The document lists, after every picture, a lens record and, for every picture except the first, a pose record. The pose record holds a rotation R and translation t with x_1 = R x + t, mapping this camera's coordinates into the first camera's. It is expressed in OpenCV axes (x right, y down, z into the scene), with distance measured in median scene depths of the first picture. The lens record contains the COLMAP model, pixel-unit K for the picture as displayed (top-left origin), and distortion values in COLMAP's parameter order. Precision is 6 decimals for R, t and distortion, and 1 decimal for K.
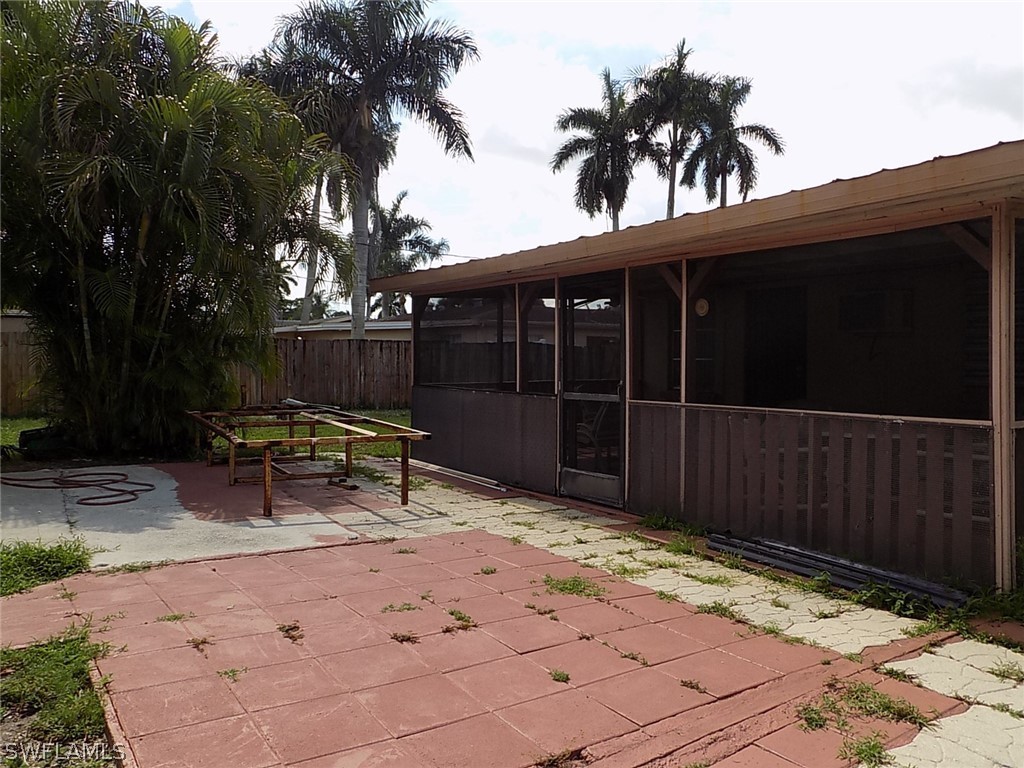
lens RADIAL K [[846.5, 0, 511.3], [0, 846.5, 381.1], [0, 0, 1]] dist [-0.012014, 0.047212]
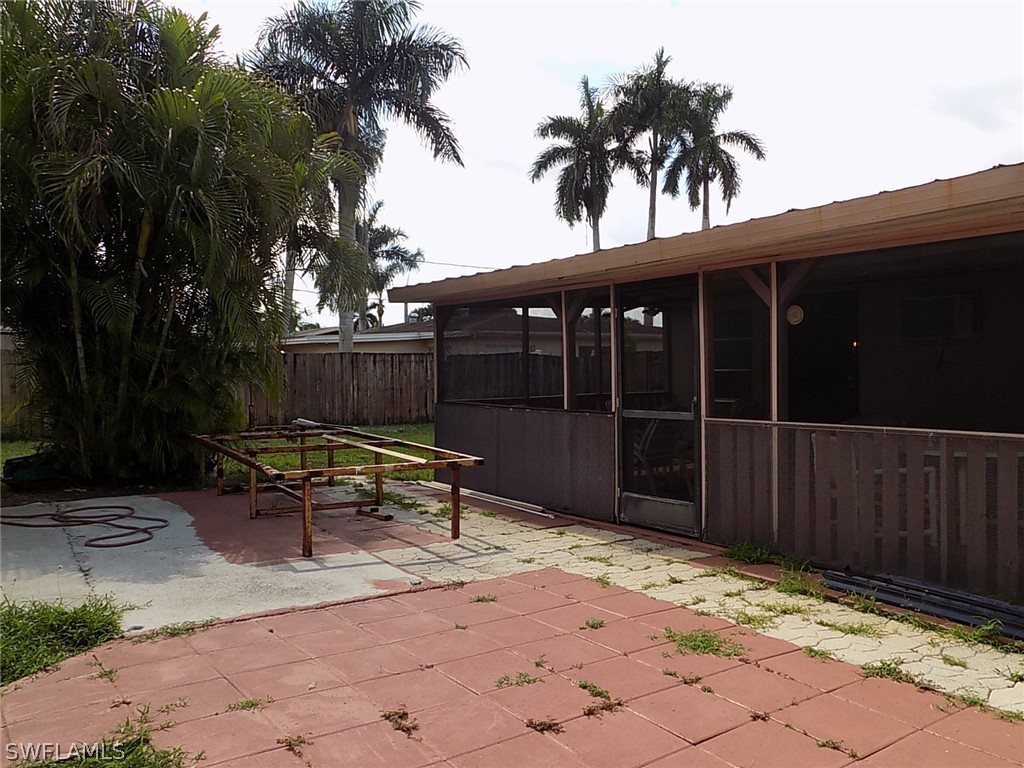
lens RADIAL K [[846.5, 0, 512.5], [0, 846.5, 380.0], [0, 0, 1]] dist [-0.012014, 0.047212]
pose [[0.999201, -0.013833, 0.037493, -0.088307], [0.014322, 0.999815, -0.012810, -0.008541], [-0.037309, 0.013336, 0.999215, 0.090802]]
